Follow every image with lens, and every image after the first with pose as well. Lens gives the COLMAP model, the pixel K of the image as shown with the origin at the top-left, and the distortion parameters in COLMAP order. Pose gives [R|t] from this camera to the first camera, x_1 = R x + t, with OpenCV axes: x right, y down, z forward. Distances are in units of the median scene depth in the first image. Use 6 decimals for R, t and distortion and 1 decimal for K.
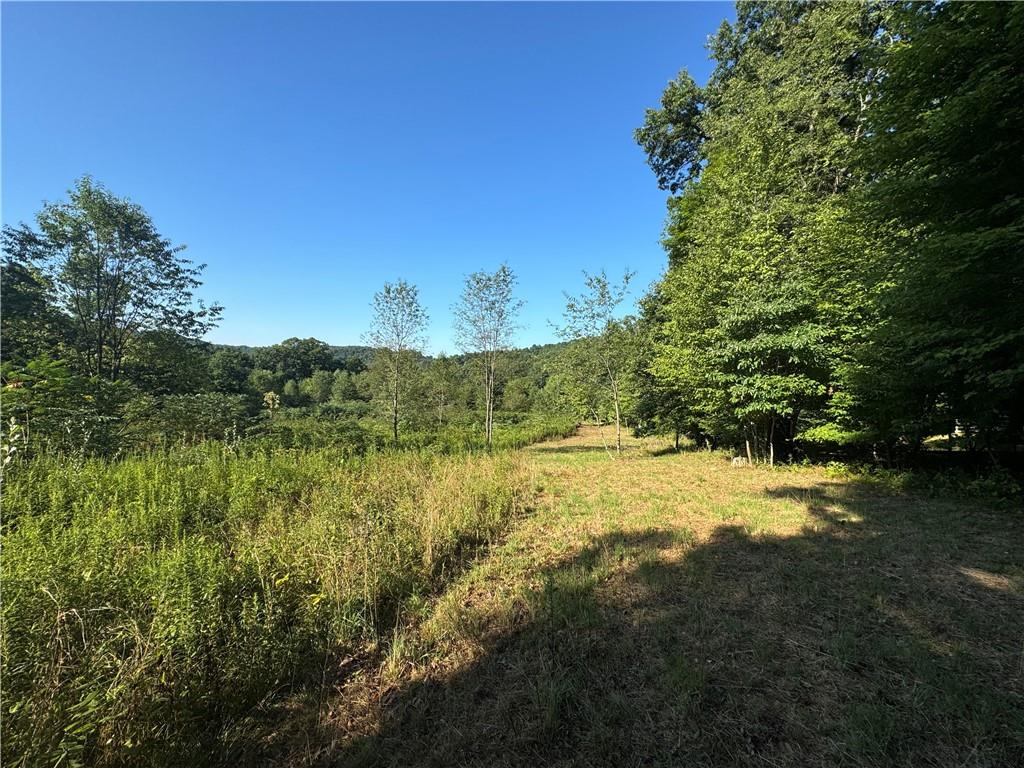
lens RADIAL K [[406.5, 0, 516.3], [0, 406.5, 384.4], [0, 0, 1]] dist [0.003176, 0.000015]
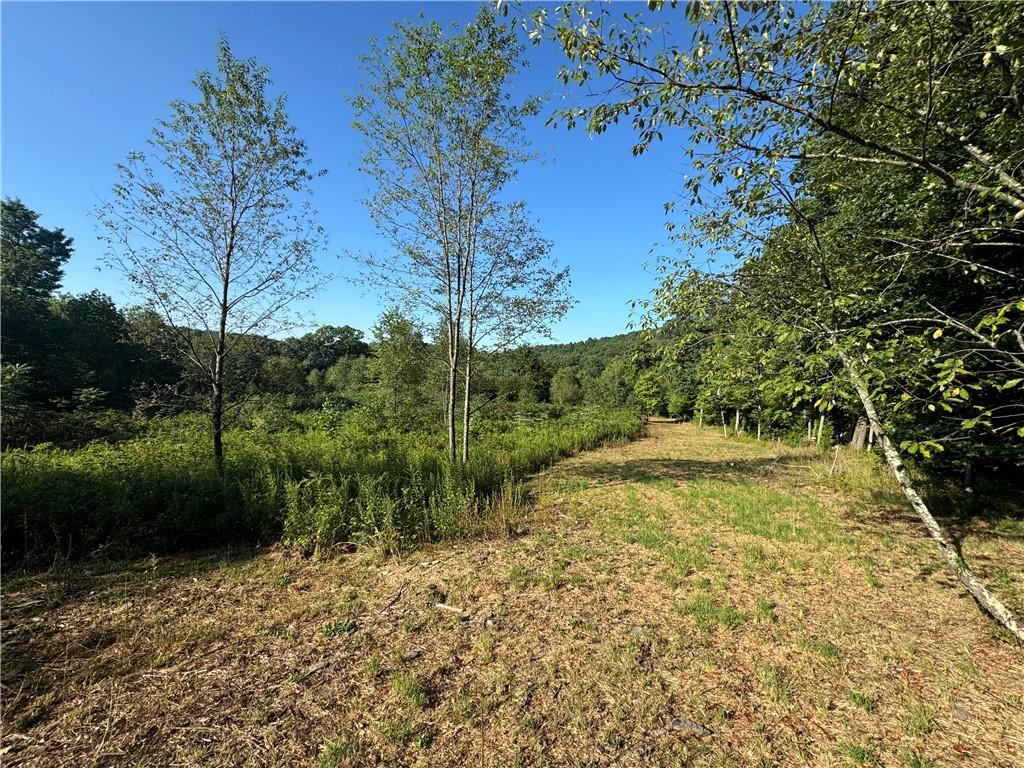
lens RADIAL K [[406.5, 0, 513.4], [0, 406.5, 380.9], [0, 0, 1]] dist [0.003176, 0.000015]
pose [[0.989849, -0.003815, -0.142071, 0.012969], [0.004039, 0.999991, 0.001287, 0.017128], [0.142065, -0.001847, 0.989856, 0.168890]]
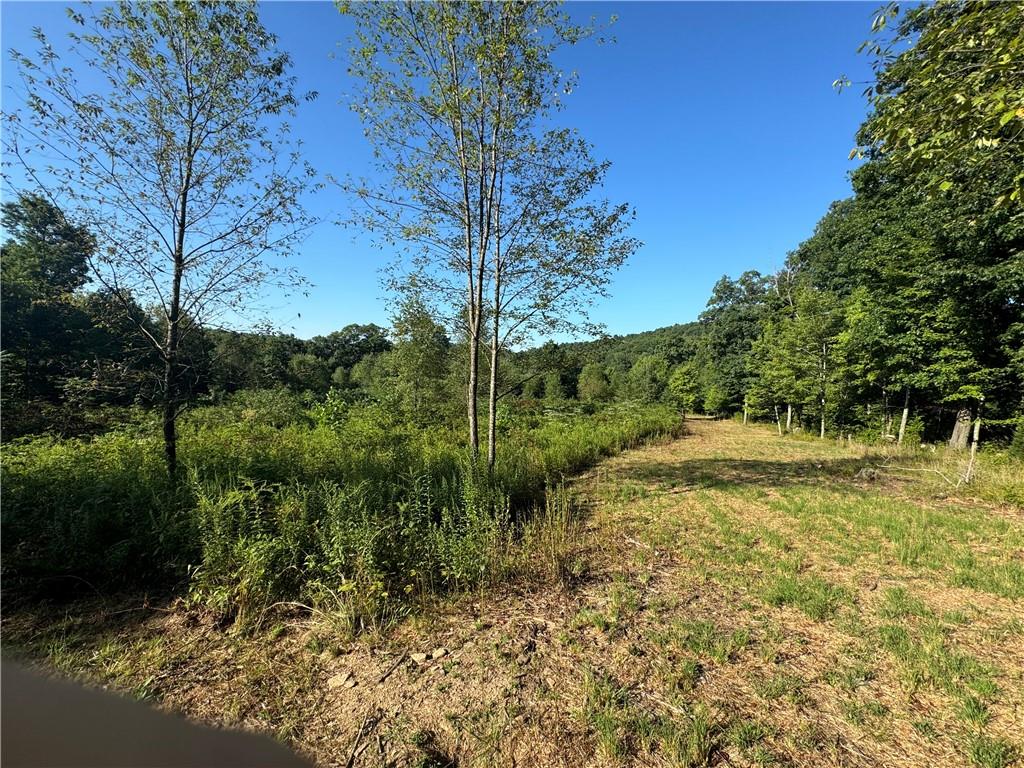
lens RADIAL K [[406.5, 0, 513.8], [0, 406.5, 379.3], [0, 0, 1]] dist [0.003176, 0.000015]
pose [[0.979539, -0.010795, -0.200962, 0.005192], [0.010943, 0.999940, -0.000371, 0.022595], [0.200954, -0.001836, 0.979599, 0.197226]]
